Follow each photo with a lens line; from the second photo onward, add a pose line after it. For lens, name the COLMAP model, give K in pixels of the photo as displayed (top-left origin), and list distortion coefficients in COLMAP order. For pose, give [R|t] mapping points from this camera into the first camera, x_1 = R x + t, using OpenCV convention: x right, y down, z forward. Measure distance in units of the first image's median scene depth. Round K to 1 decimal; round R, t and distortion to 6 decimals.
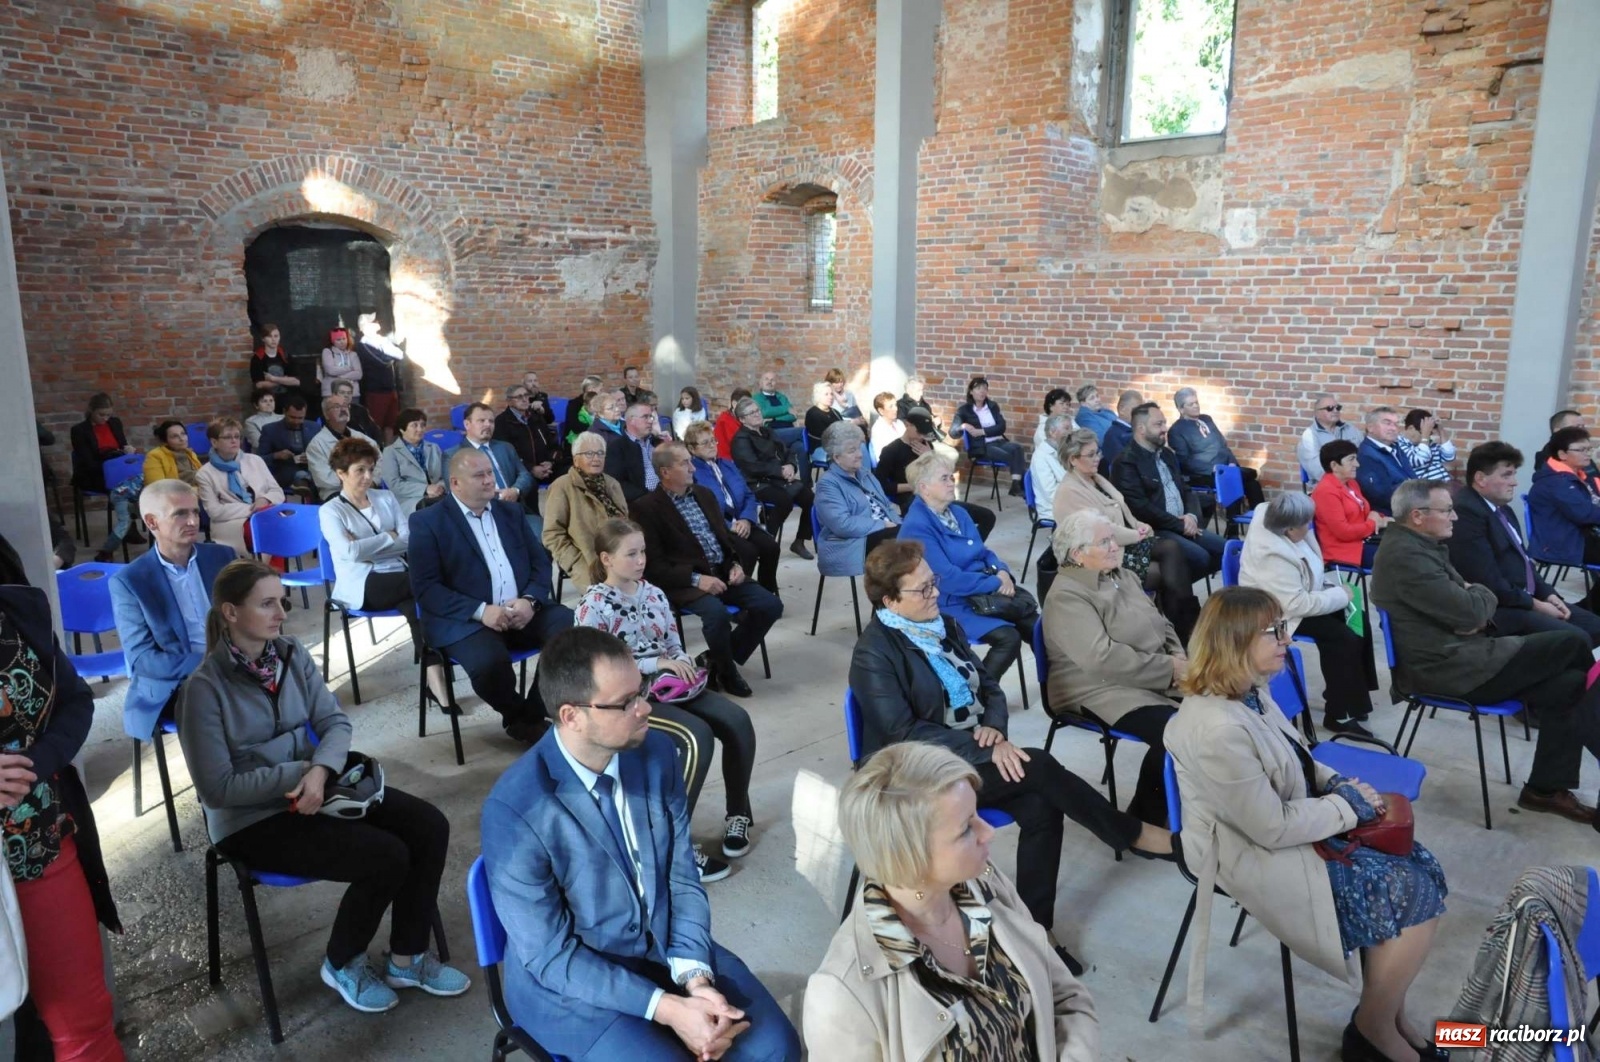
lens RADIAL K [[1137.1, 0, 795.3], [0, 1137.1, 536.9], [0, 0, 1]] dist [-0.102000, 0.083272]
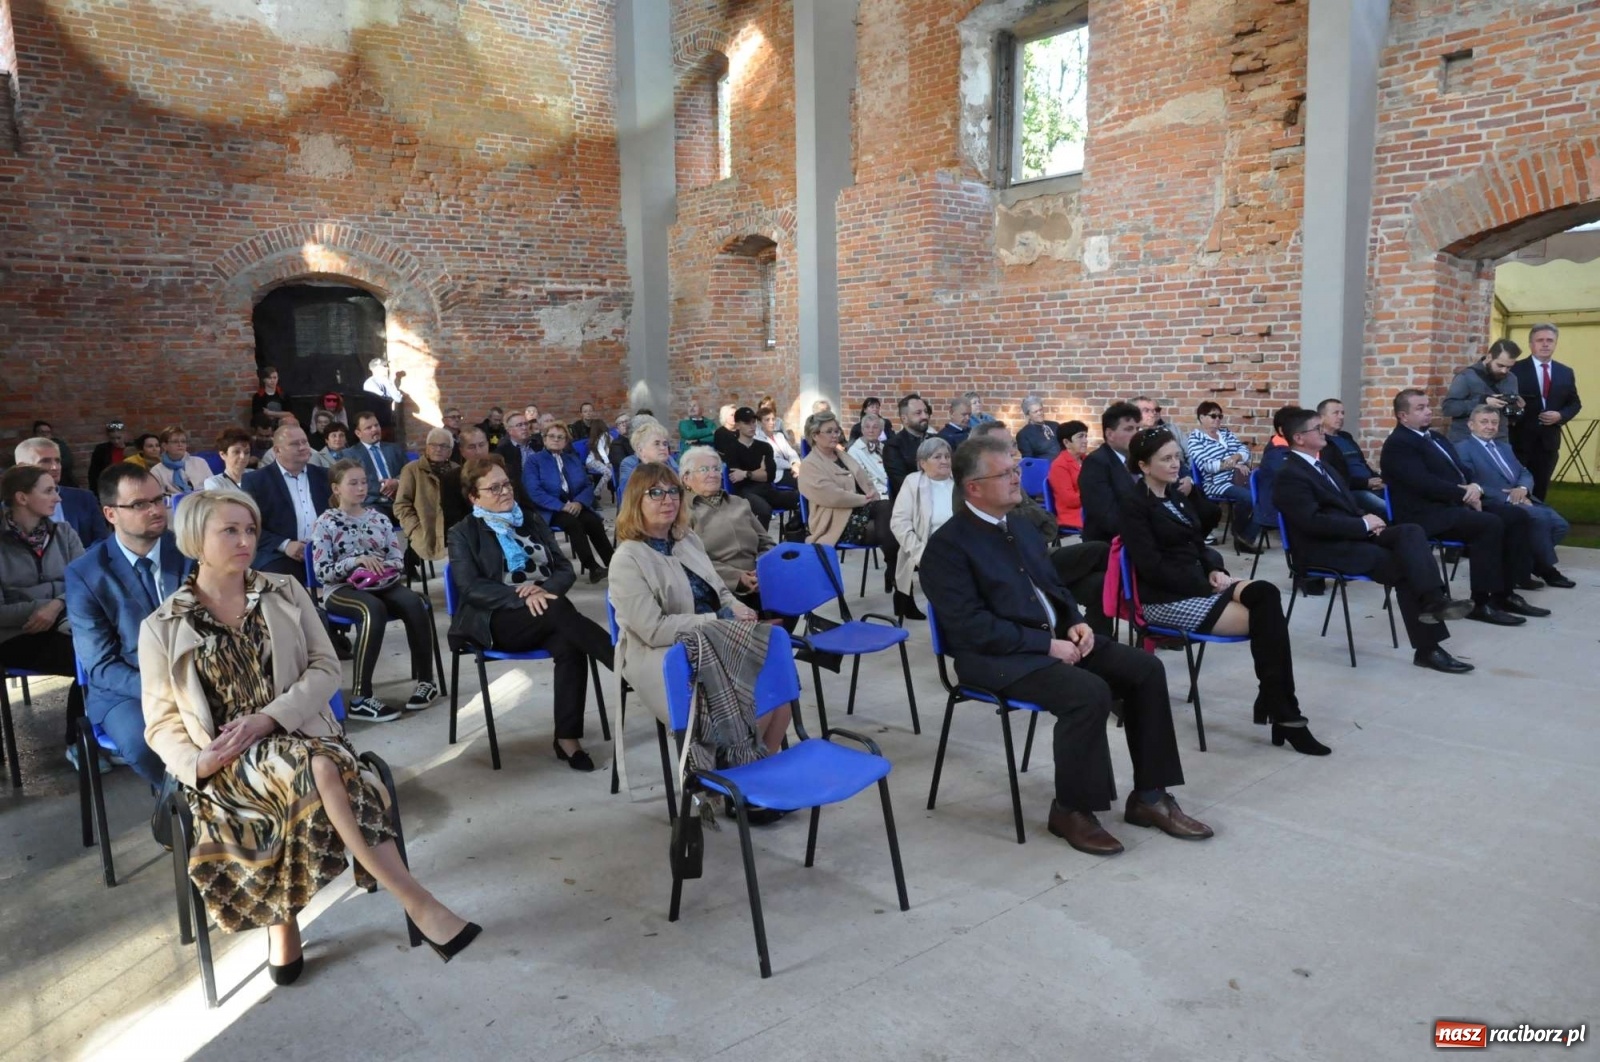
lens RADIAL K [[1137.1, 0, 795.3], [0, 1137.1, 536.9], [0, 0, 1]] dist [-0.102000, 0.083272]
pose [[0.995411, -0.010019, -0.095168, 0.187154], [0.004449, 0.998274, -0.058557, 0.058224], [0.095590, 0.057865, 0.993737, -0.099764]]
